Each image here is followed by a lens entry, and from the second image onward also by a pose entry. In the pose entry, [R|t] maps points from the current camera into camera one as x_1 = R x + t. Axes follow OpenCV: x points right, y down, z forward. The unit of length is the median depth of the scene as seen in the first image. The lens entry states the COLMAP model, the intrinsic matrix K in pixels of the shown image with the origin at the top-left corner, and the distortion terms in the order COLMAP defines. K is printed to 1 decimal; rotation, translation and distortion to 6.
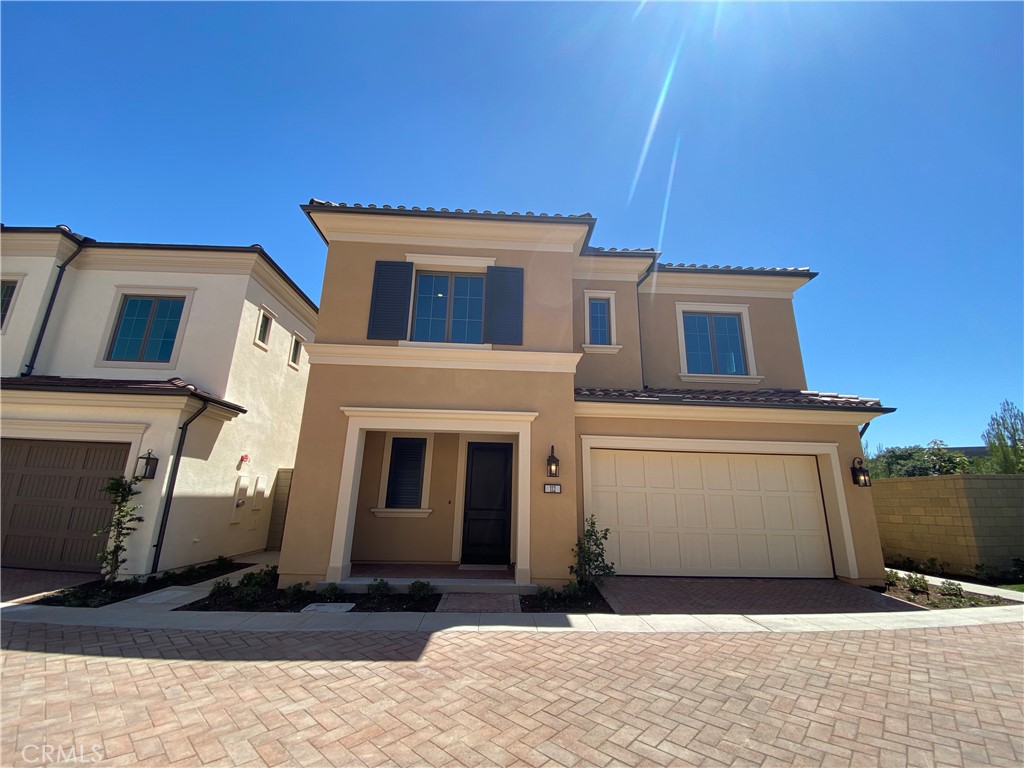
lens RADIAL K [[415.7, 0, 513.9], [0, 415.7, 382.7], [0, 0, 1]] dist [0.023696, -0.022151]
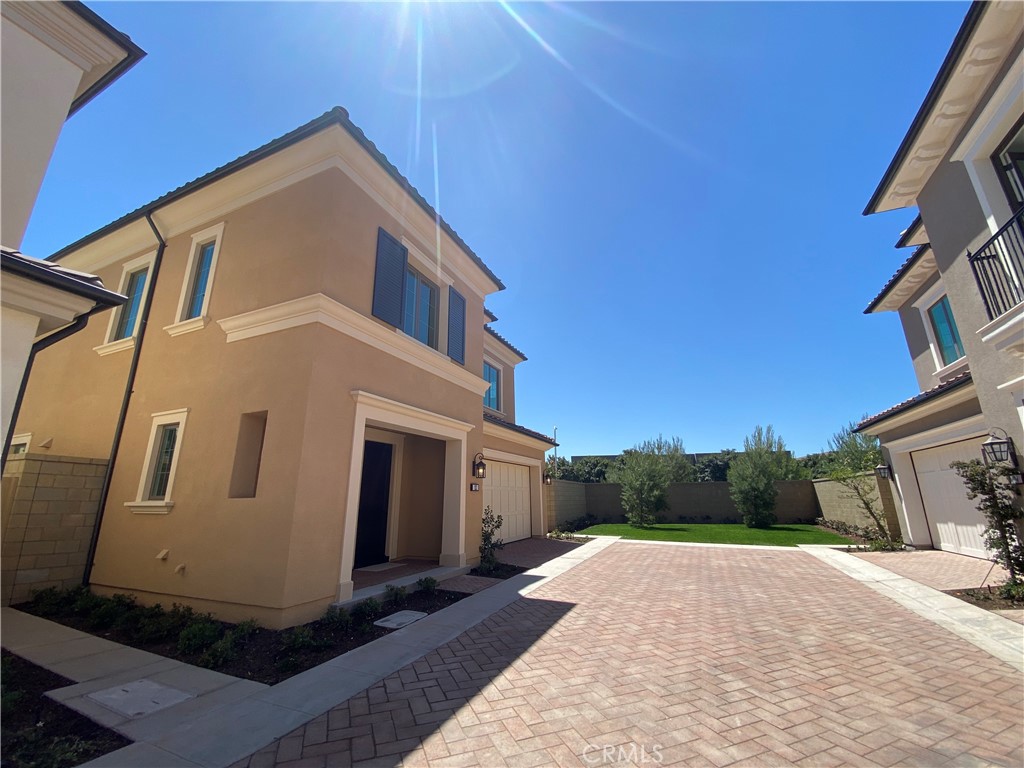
lens RADIAL K [[414.1, 0, 514.9], [0, 414.1, 382.7], [0, 0, 1]] dist [0.044342, -0.032655]
pose [[0.437757, 0.214728, 0.873076, -0.957693], [-0.213657, 0.968090, -0.130969, 0.081904], [-0.873338, -0.129206, 0.469666, 0.324645]]
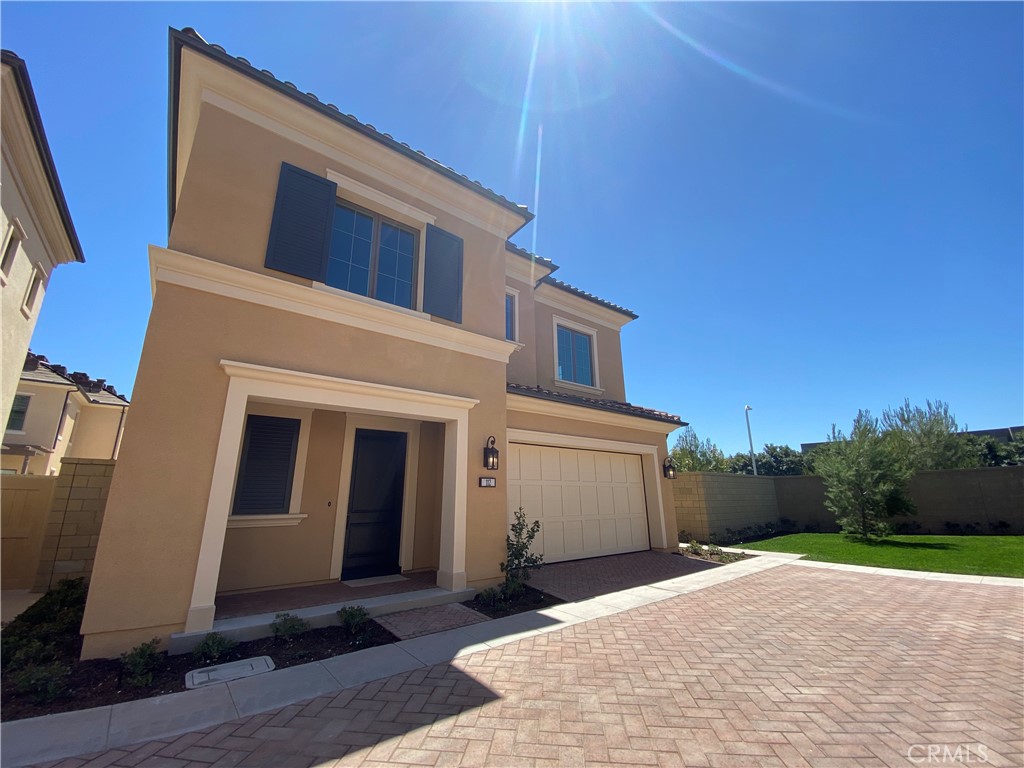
lens RADIAL K [[415.7, 0, 513.9], [0, 415.7, 382.7], [0, 0, 1]] dist [0.023696, -0.022151]
pose [[0.809891, 0.127092, 0.572647, -0.394903], [-0.125558, 0.991180, -0.042405, 0.061831], [-0.572985, -0.037557, 0.818705, 0.199937]]
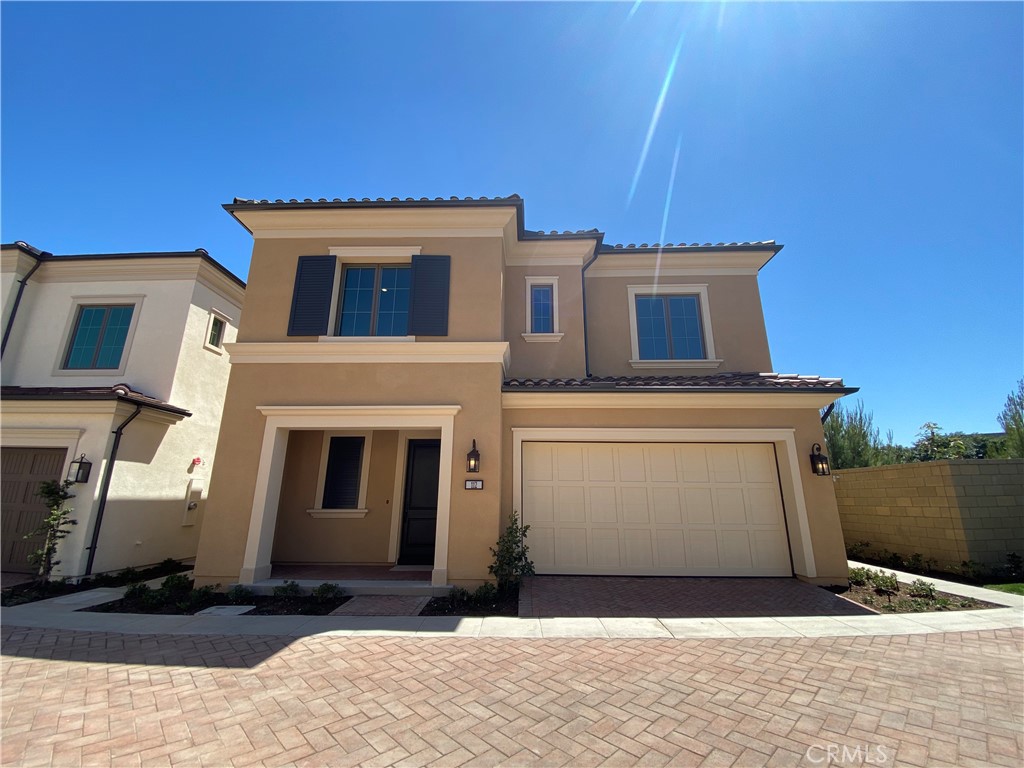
lens RADIAL K [[415.7, 0, 513.9], [0, 415.7, 382.7], [0, 0, 1]] dist [0.023696, -0.022151]
pose [[0.997379, -0.036181, -0.062650, 0.237959], [0.036256, 0.999343, 0.000053, 0.023916], [0.062607, -0.002324, 0.998036, 0.054972]]
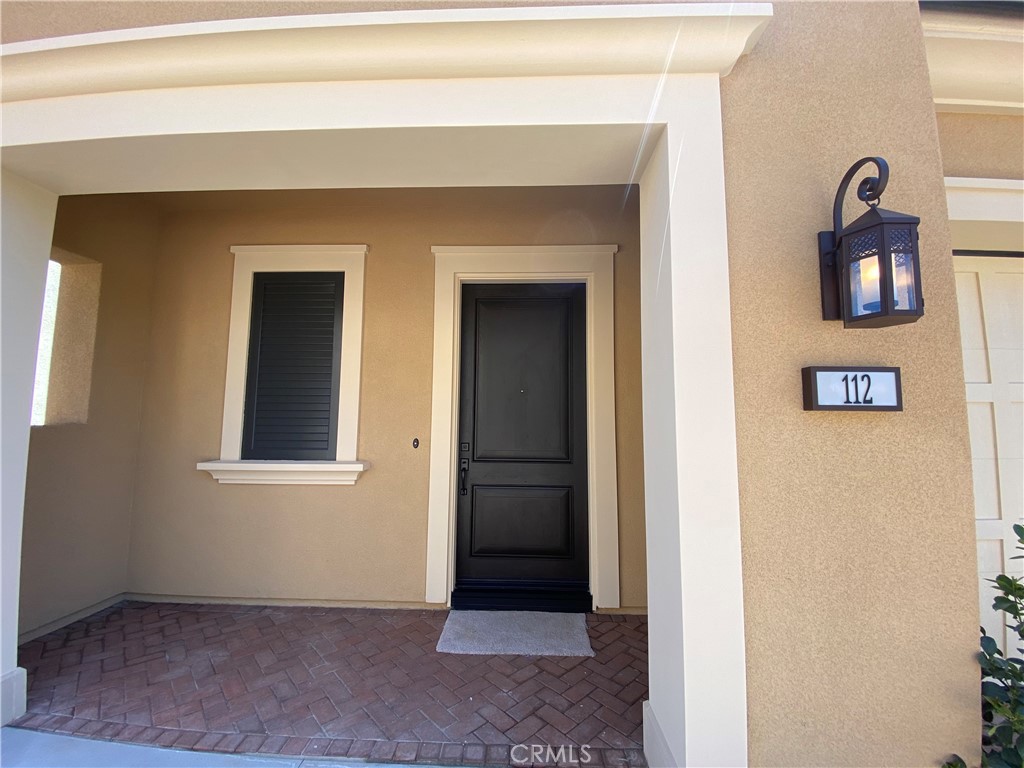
lens RADIAL K [[415.7, 0, 513.9], [0, 415.7, 382.7], [0, 0, 1]] dist [0.023696, -0.022151]
pose [[0.996674, -0.021536, -0.078598, -0.045842], [0.034956, 0.984197, 0.173591, 0.199920], [0.073617, -0.175762, 0.981676, 0.749103]]
